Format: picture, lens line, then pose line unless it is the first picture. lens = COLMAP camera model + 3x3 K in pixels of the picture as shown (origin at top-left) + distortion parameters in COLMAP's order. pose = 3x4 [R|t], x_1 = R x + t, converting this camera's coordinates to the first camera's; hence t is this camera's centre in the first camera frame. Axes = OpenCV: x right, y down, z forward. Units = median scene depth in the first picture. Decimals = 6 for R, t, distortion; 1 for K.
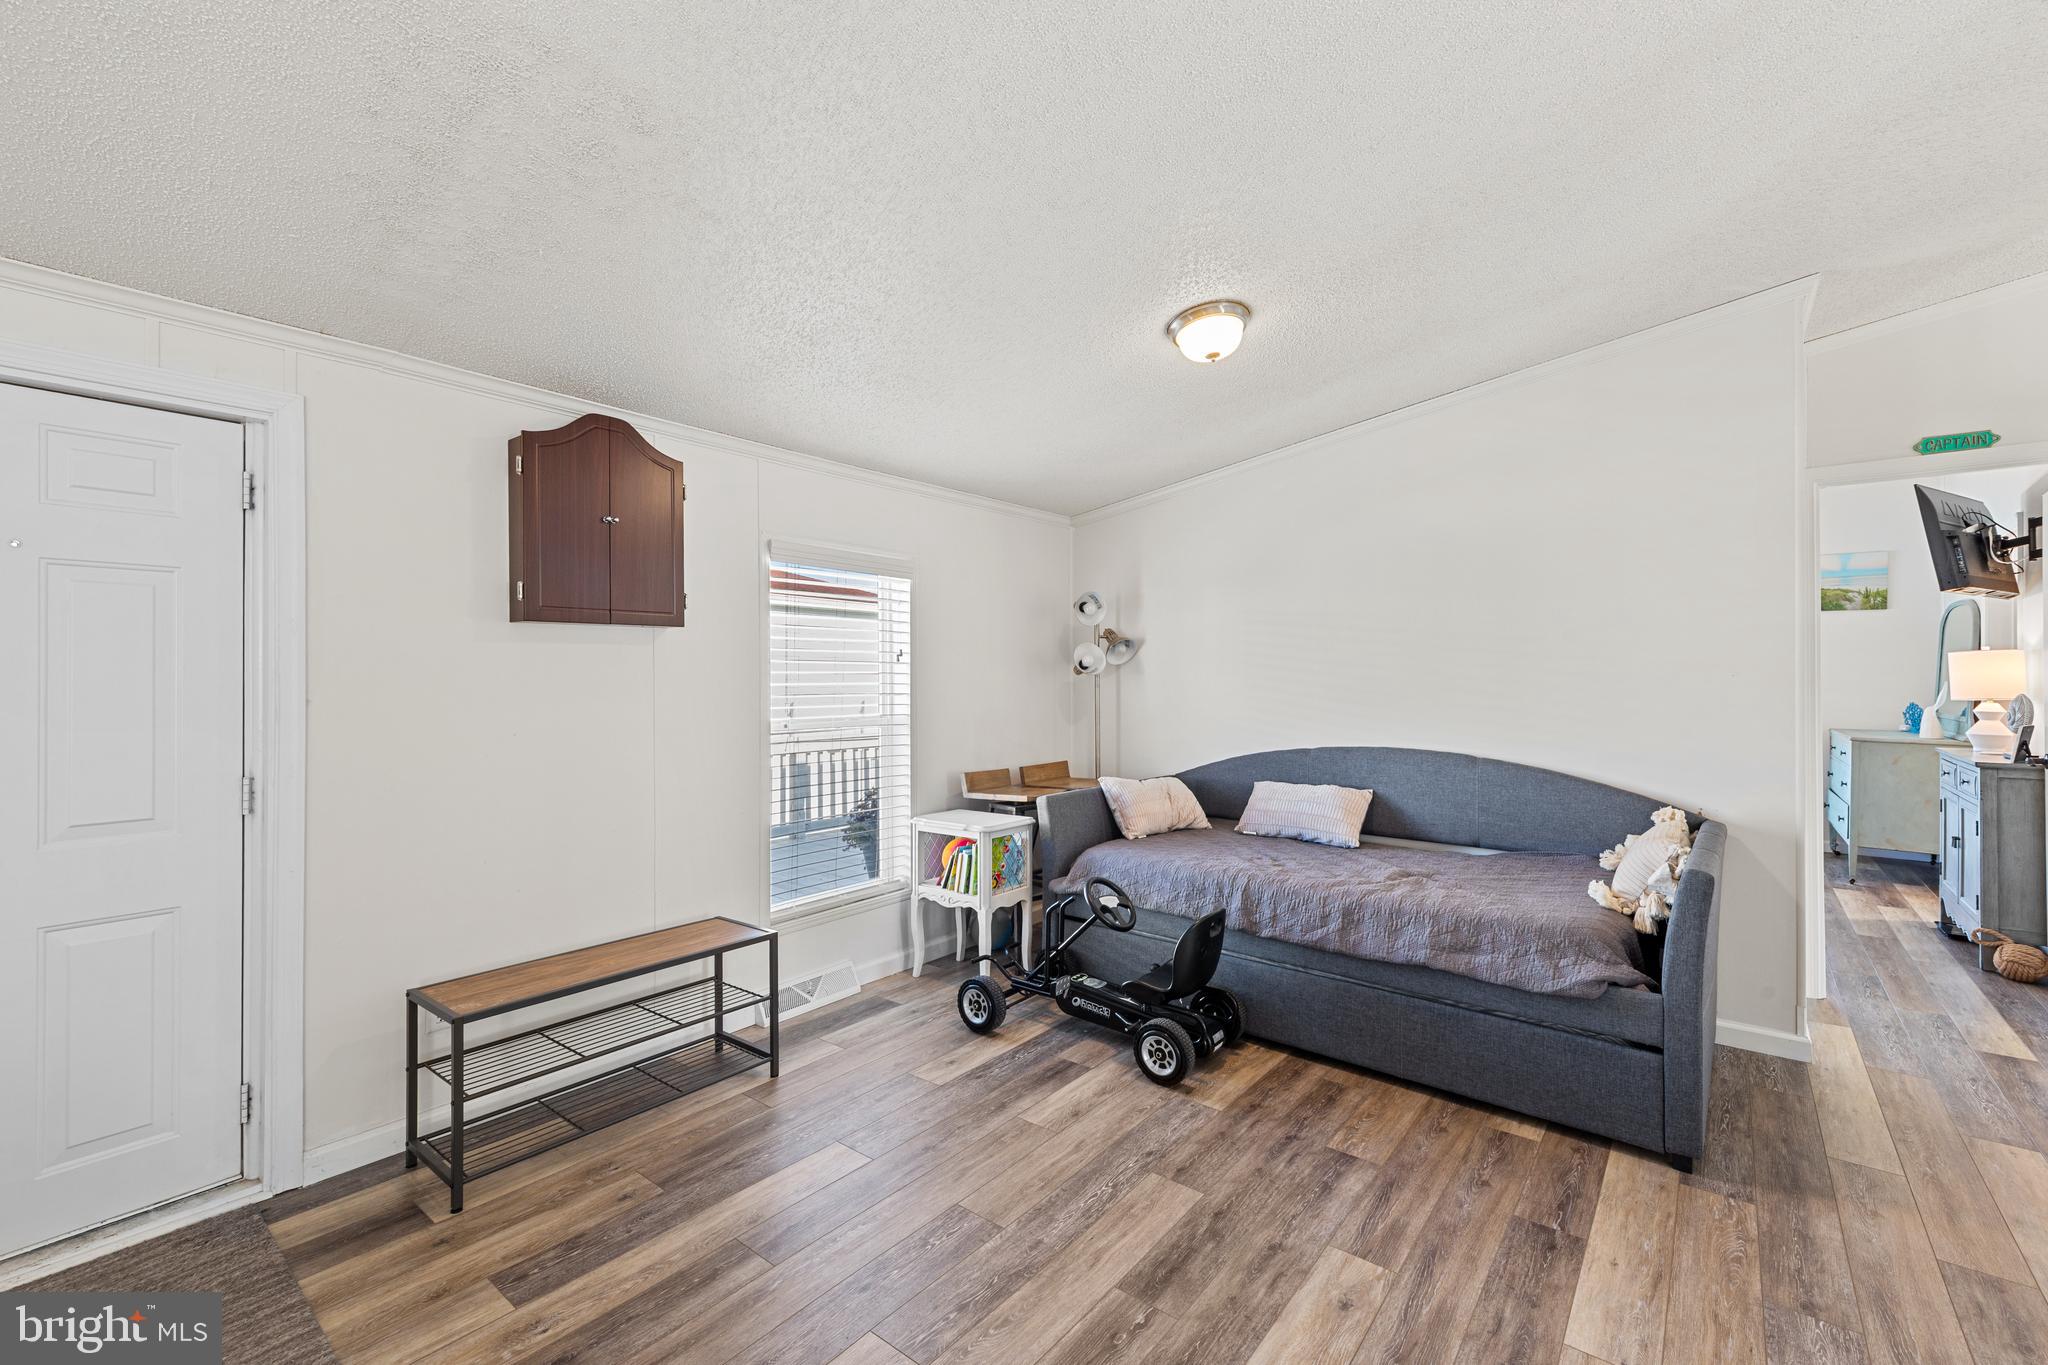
lens RADIAL K [[859.5, 0, 1017.8], [0, 859.5, 639.6], [0, 0, 1]] dist [0.004005, 0.000457]
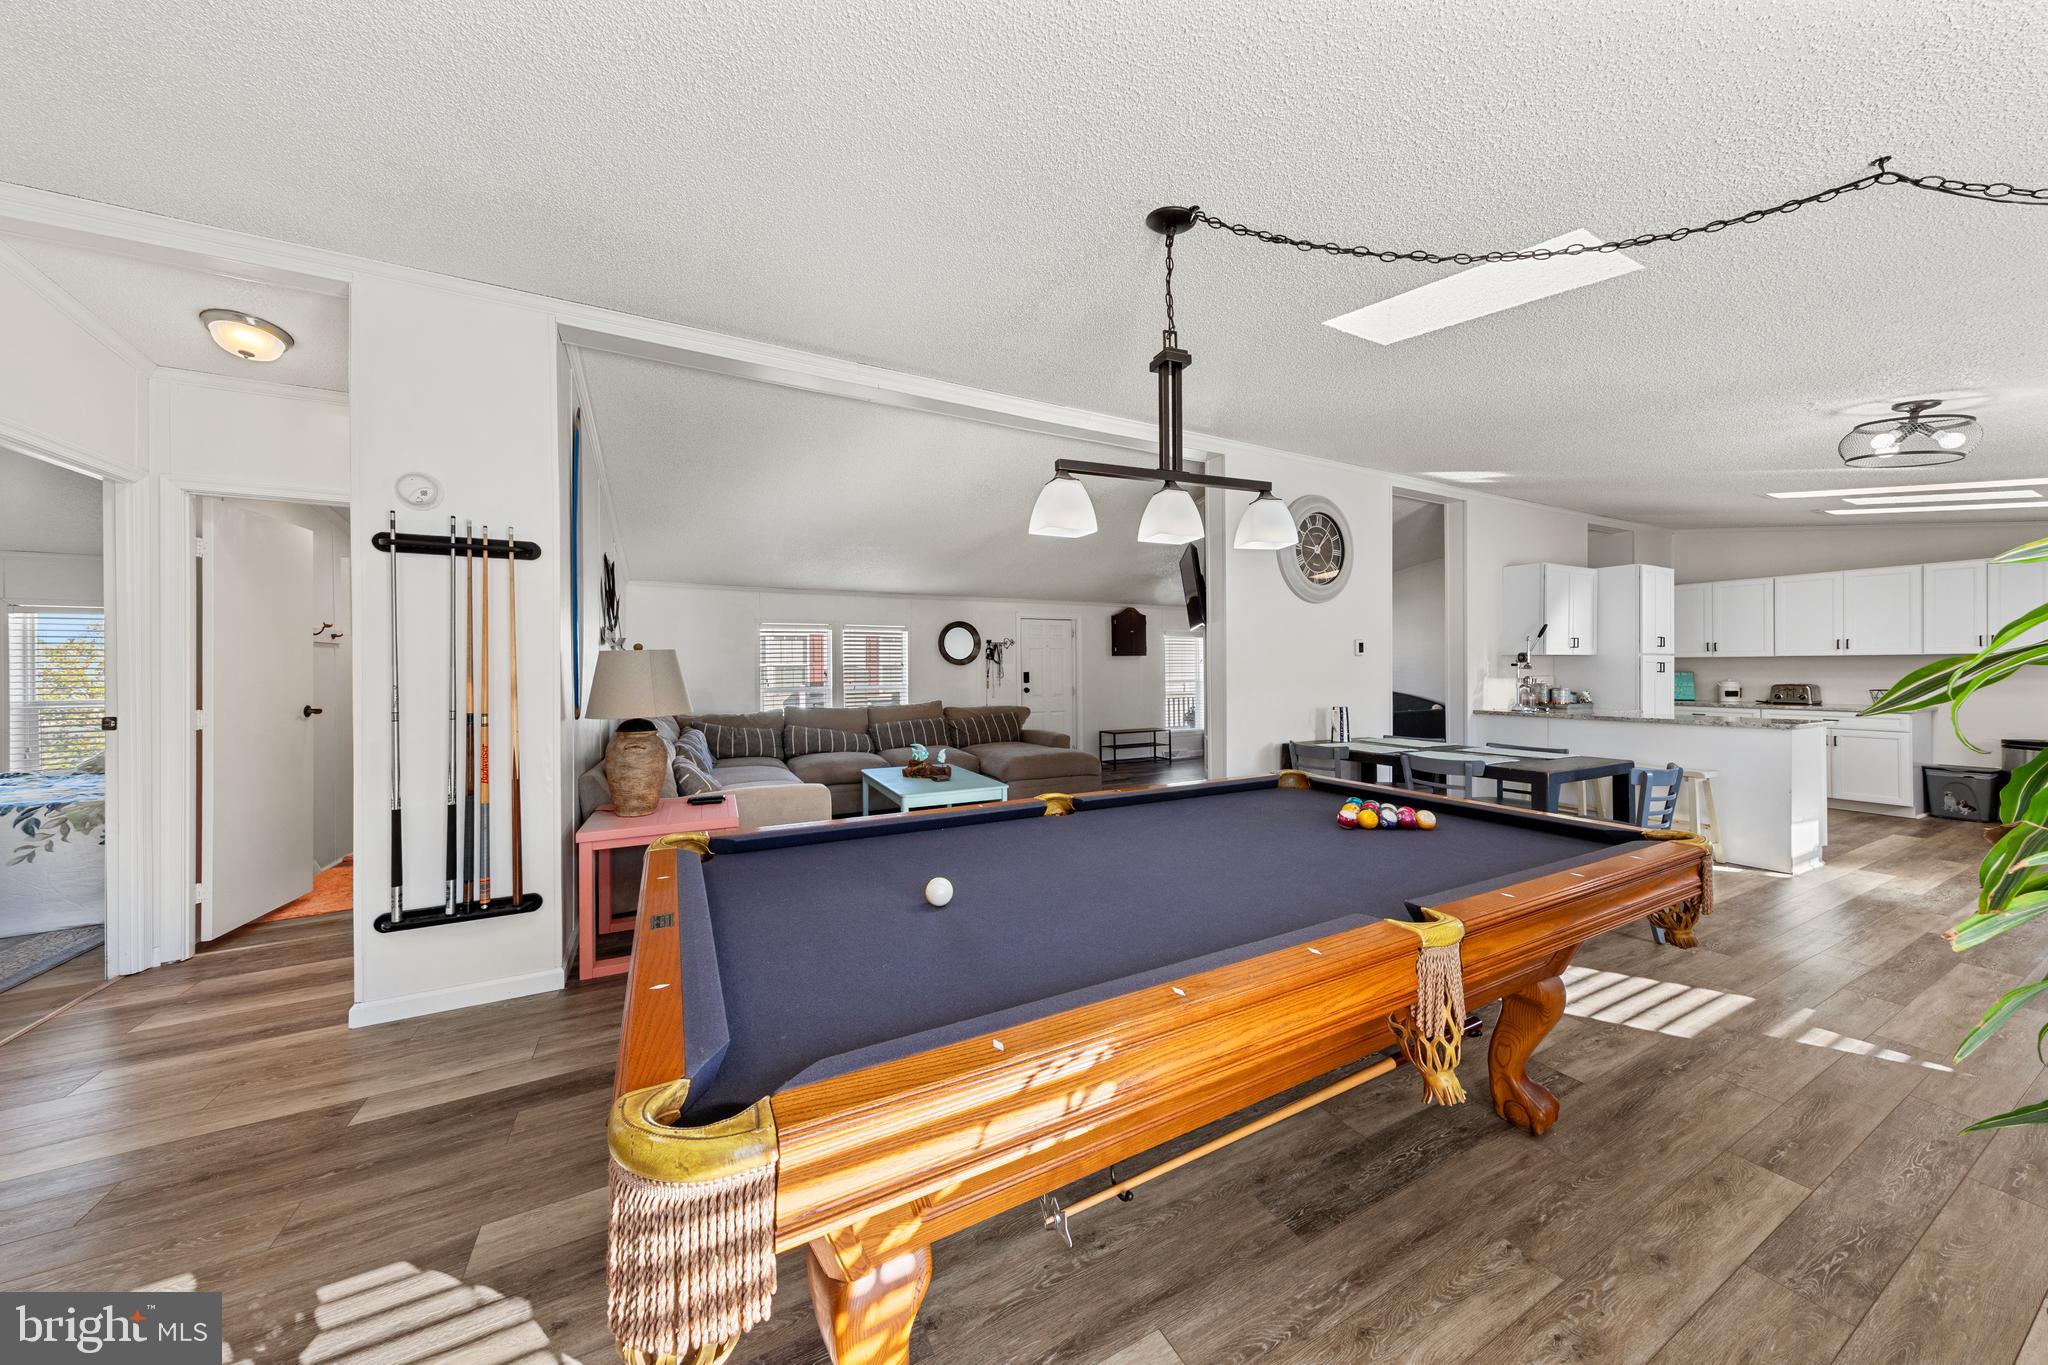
lens RADIAL K [[659.6, 0, 1025.4], [0, 659.6, 667.8], [0, 0, 1]] dist [0.007141, -0.000136]
pose [[0.920115, -0.007736, -0.391572, 0.267611], [0.024703, 0.998960, 0.038311, -0.078433], [0.390869, -0.044924, 0.919349, -1.813828]]
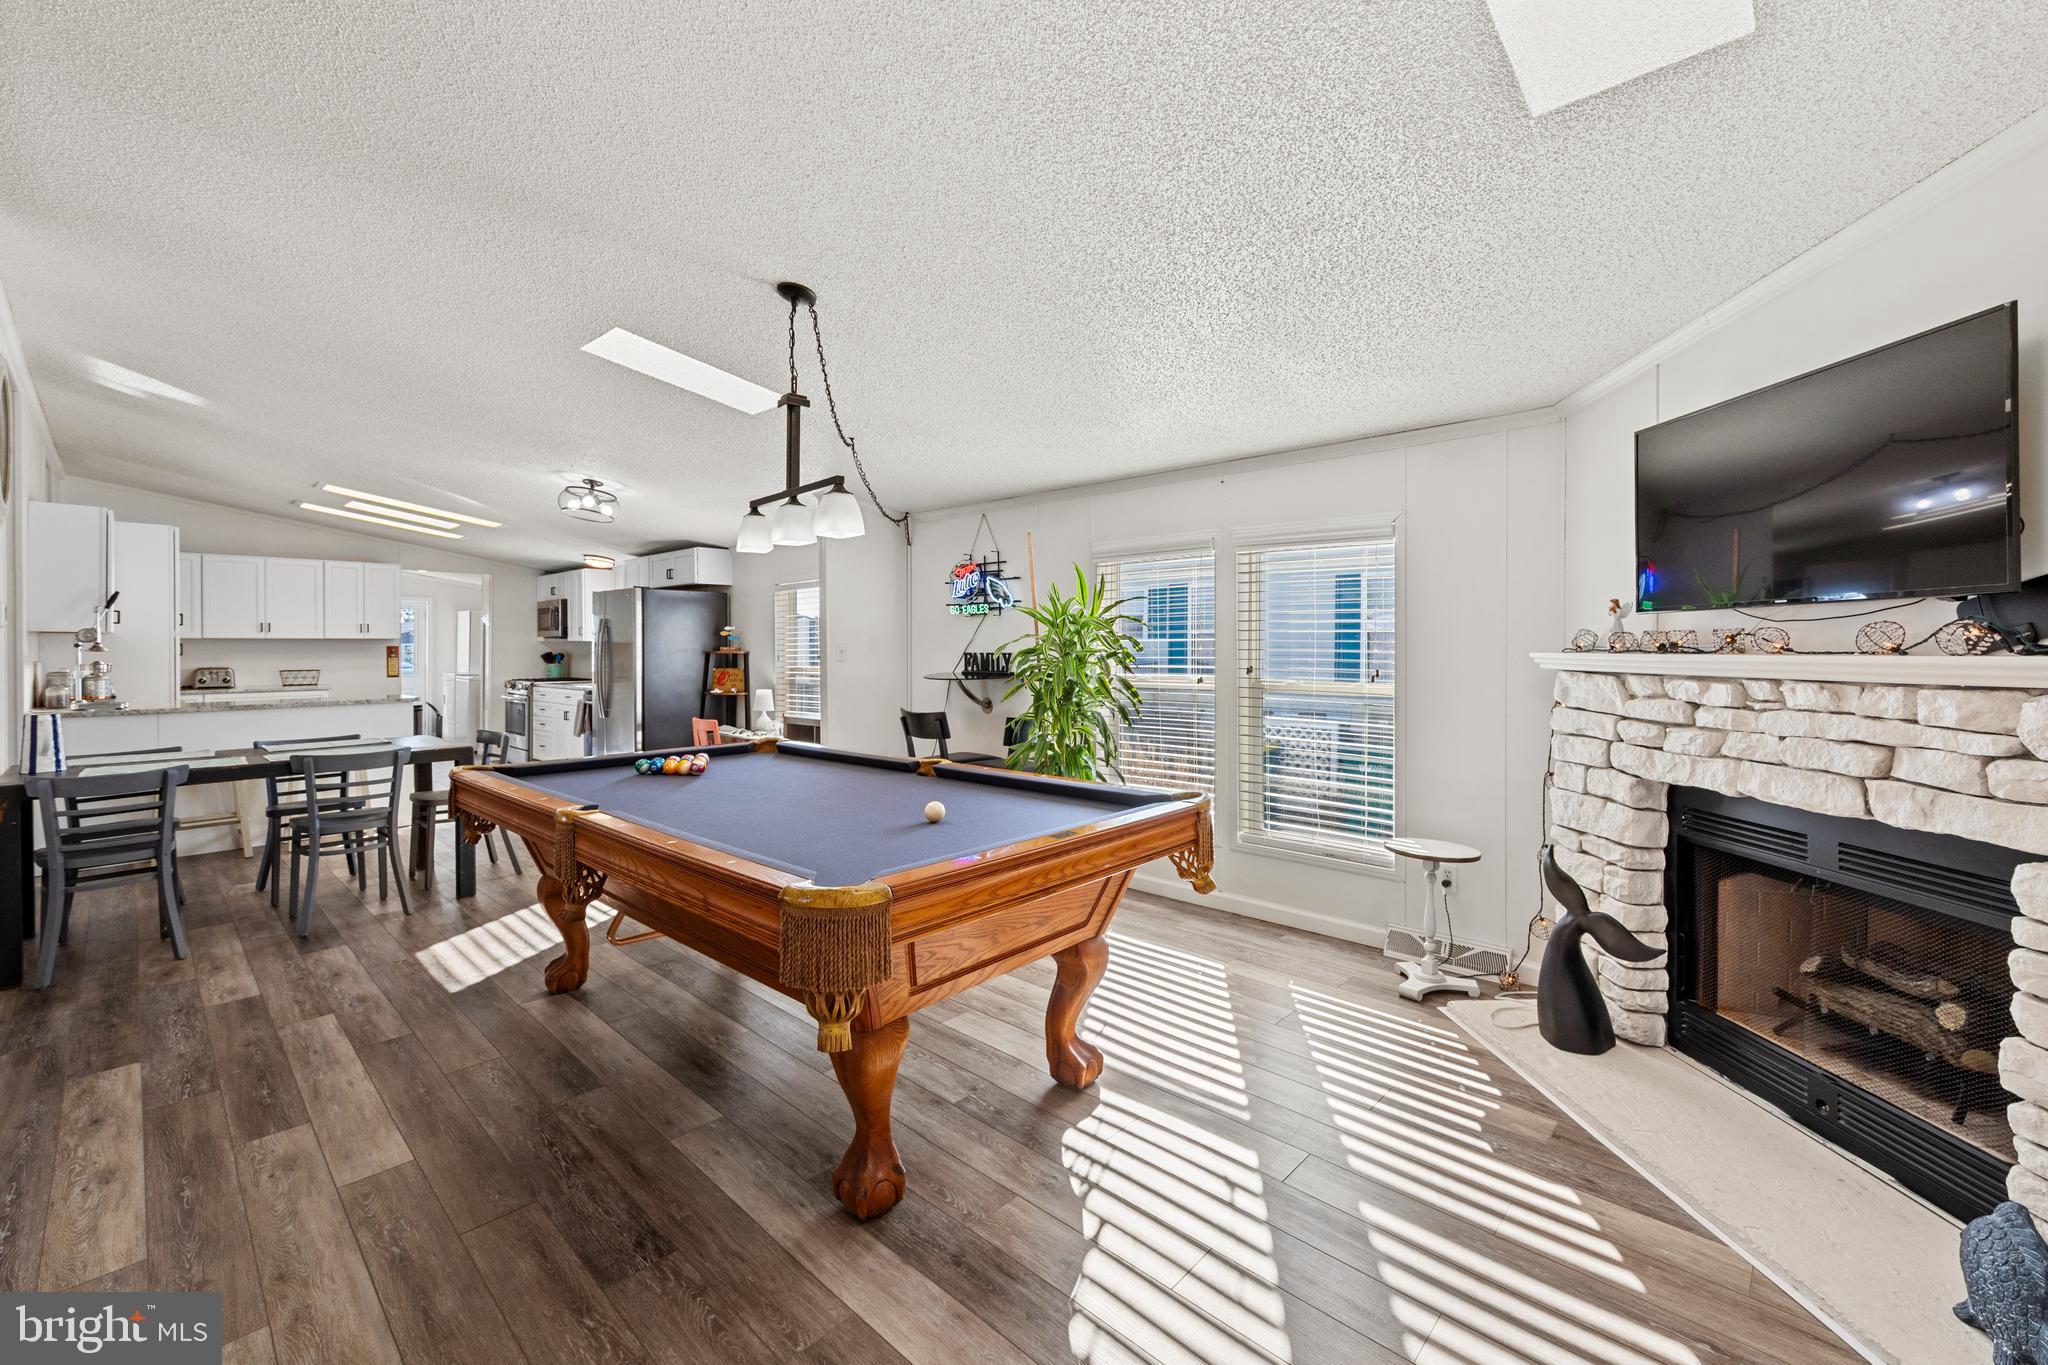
lens RADIAL K [[842.9, 0, 1038.9], [0, 842.9, 645.9], [0, 0, 1]] dist [0.002289, 0.000075]
pose [[0.054893, -0.003545, 0.998486, -0.660106], [-0.040968, 0.999144, 0.005800, -0.069812], [-0.997651, -0.041225, 0.054700, -1.590901]]
